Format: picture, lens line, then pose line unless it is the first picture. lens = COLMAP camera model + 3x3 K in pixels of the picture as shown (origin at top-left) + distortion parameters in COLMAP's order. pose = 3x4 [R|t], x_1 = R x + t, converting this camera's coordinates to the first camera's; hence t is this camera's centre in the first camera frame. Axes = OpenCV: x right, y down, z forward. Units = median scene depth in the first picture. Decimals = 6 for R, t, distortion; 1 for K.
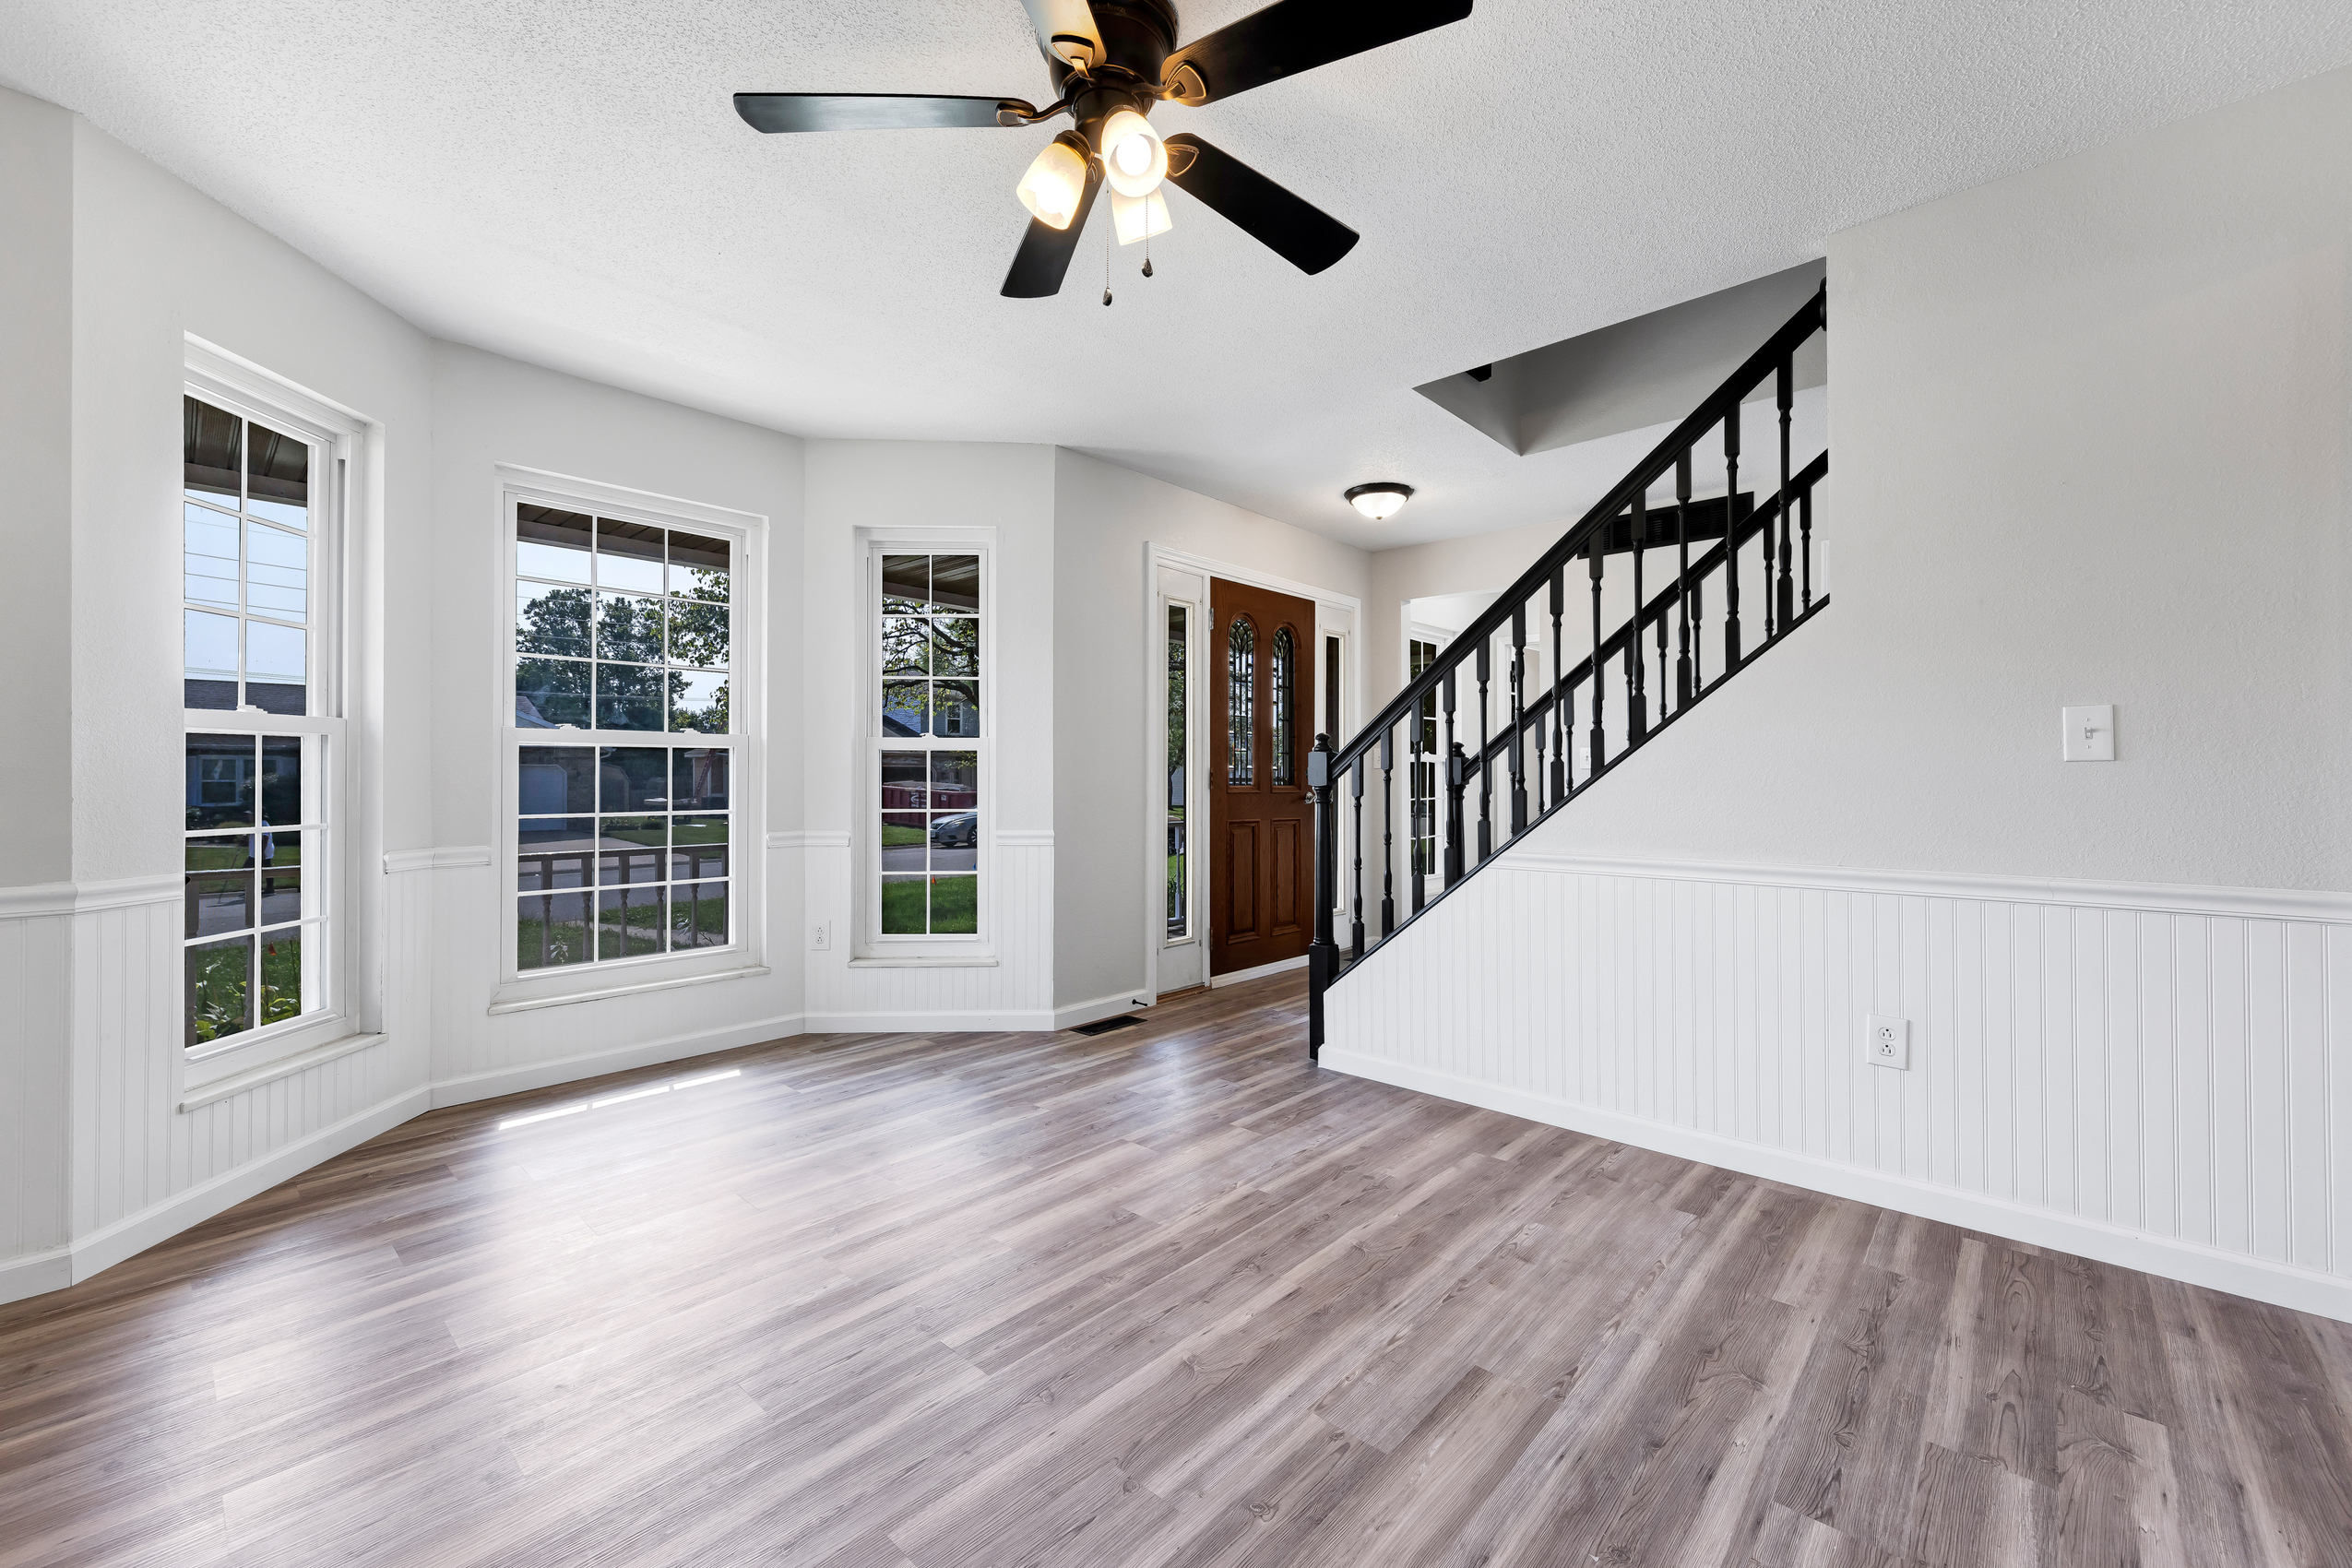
lens RADIAL K [[940.5, 0, 1191.8], [0, 940.5, 796.7], [0, 0, 1]] dist [0.009264, -0.002294]
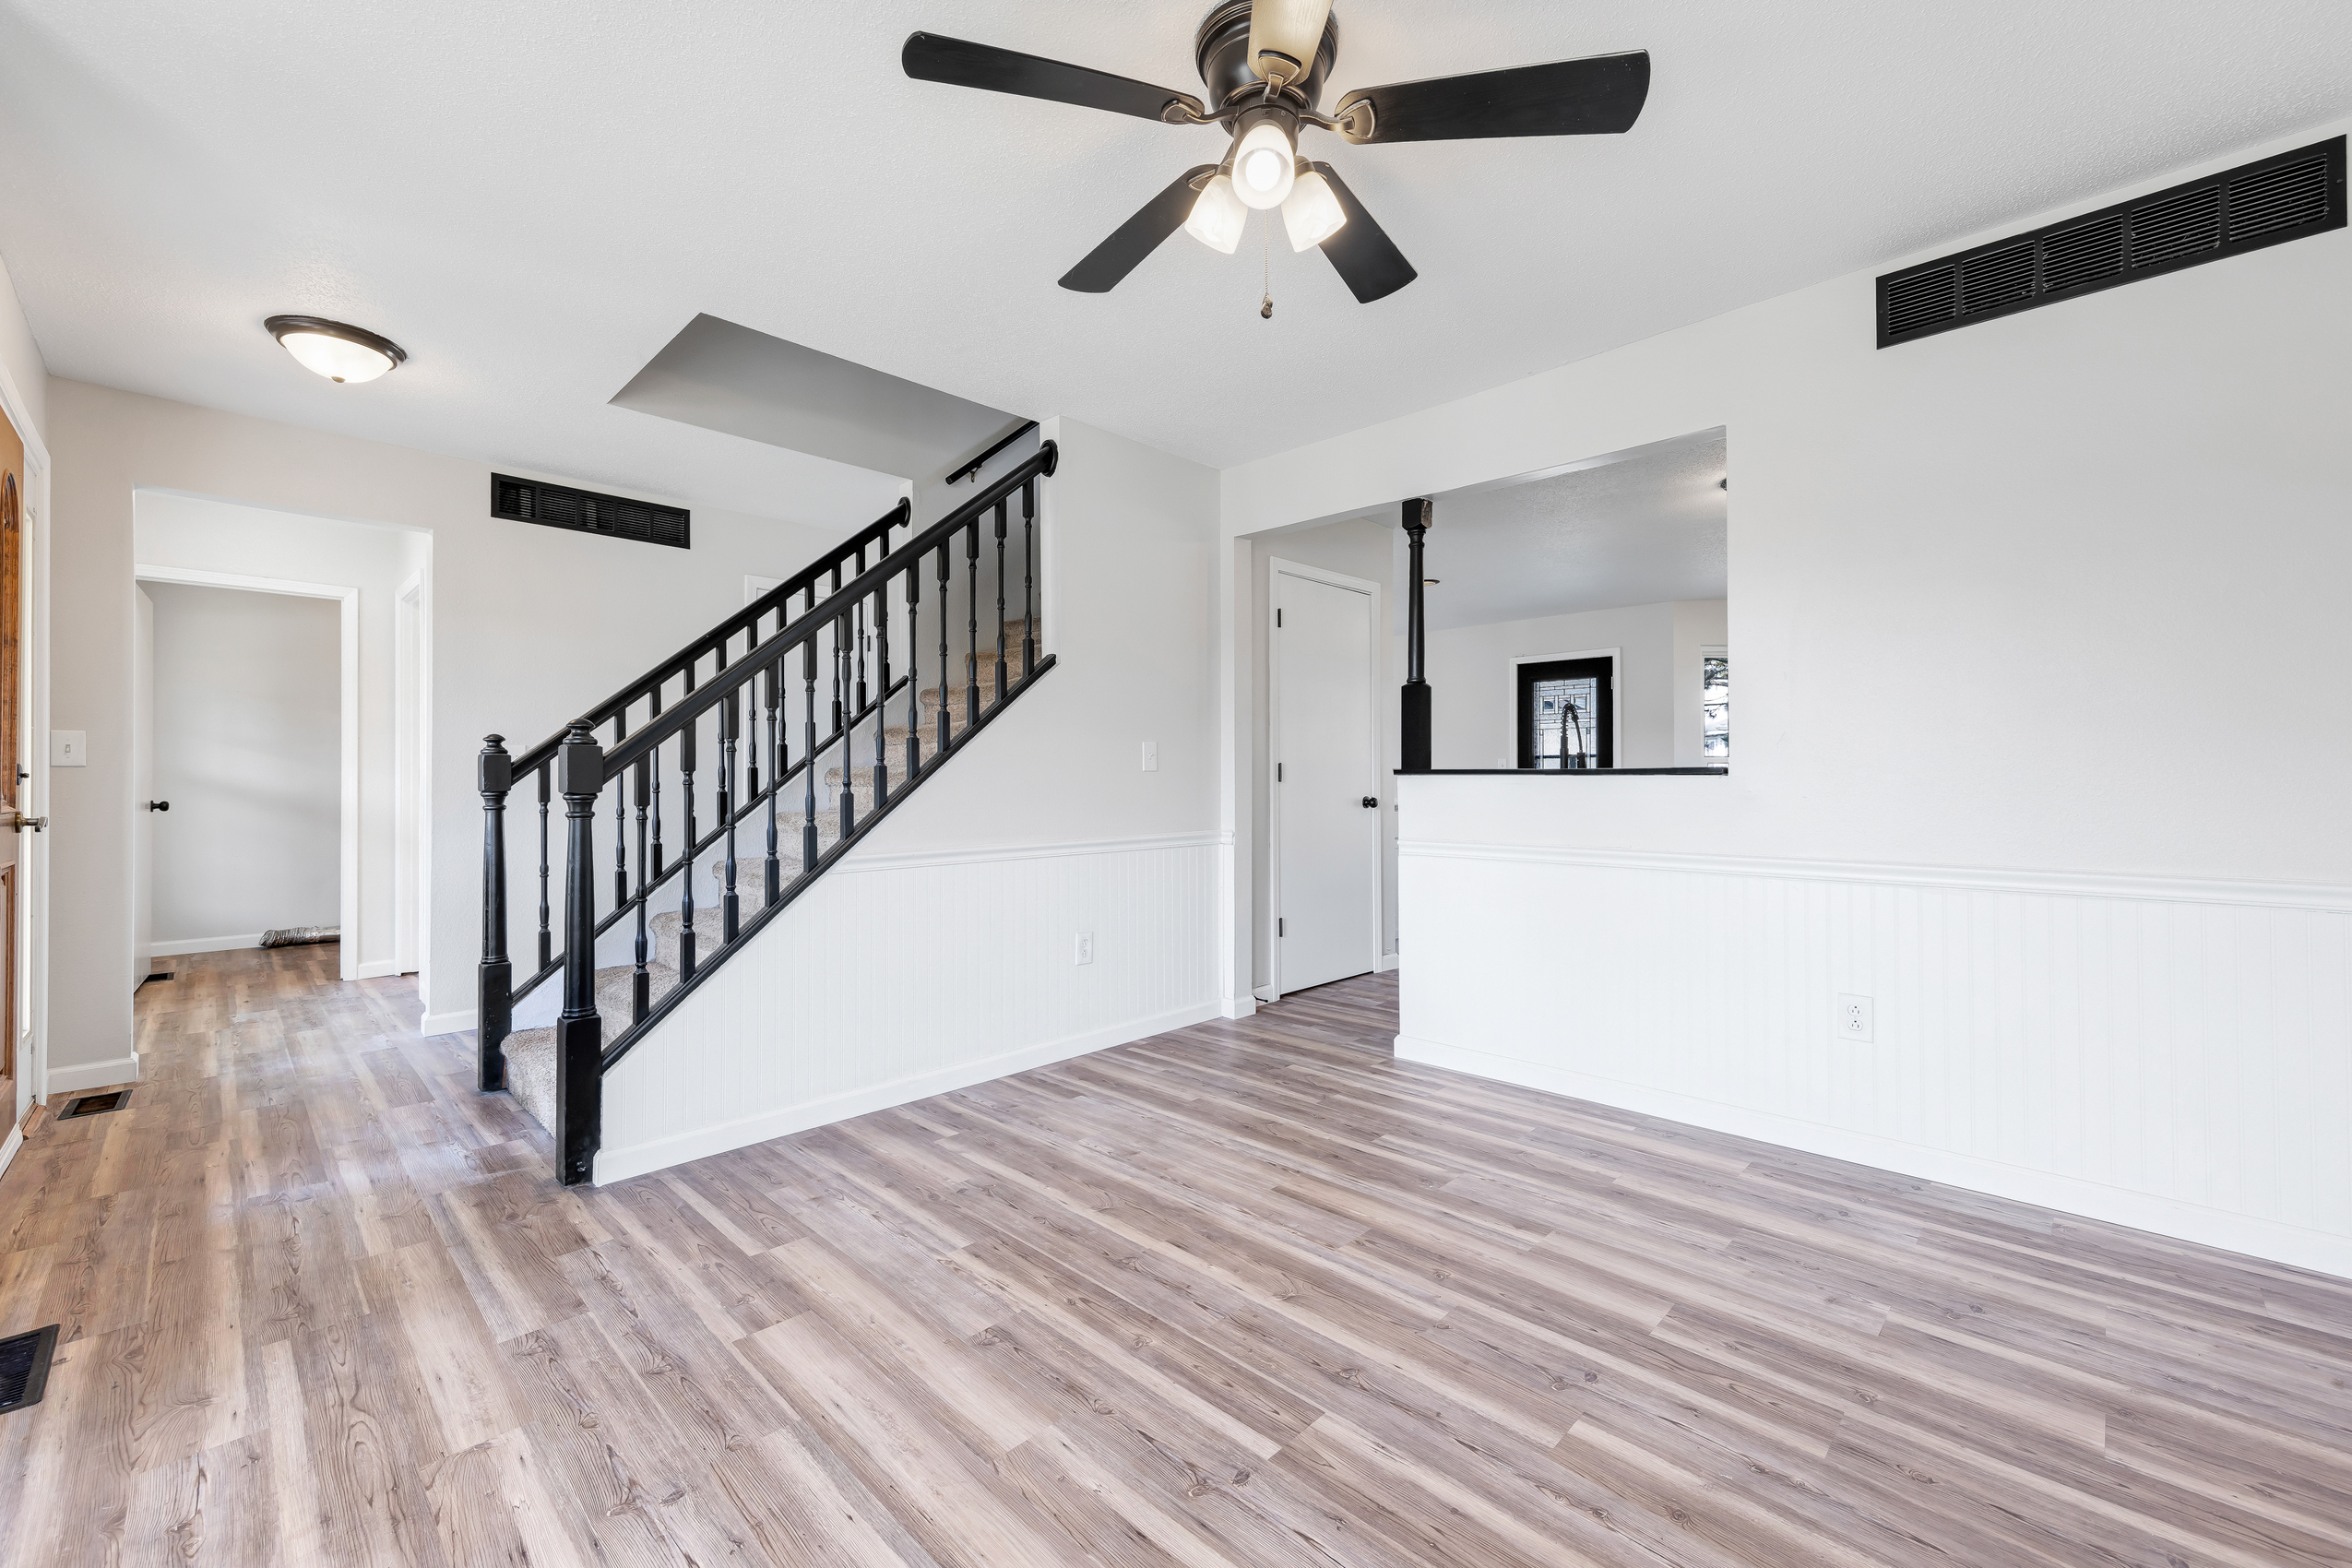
lens RADIAL K [[940.5, 0, 1183.0], [0, 940.5, 782.7], [0, 0, 1]] dist [0.009264, -0.002294]
pose [[0.038221, -0.003501, 0.999263, -0.908252], [0.019669, 0.999803, 0.002751, -0.016934], [-0.999076, 0.019549, 0.038283, 0.856018]]
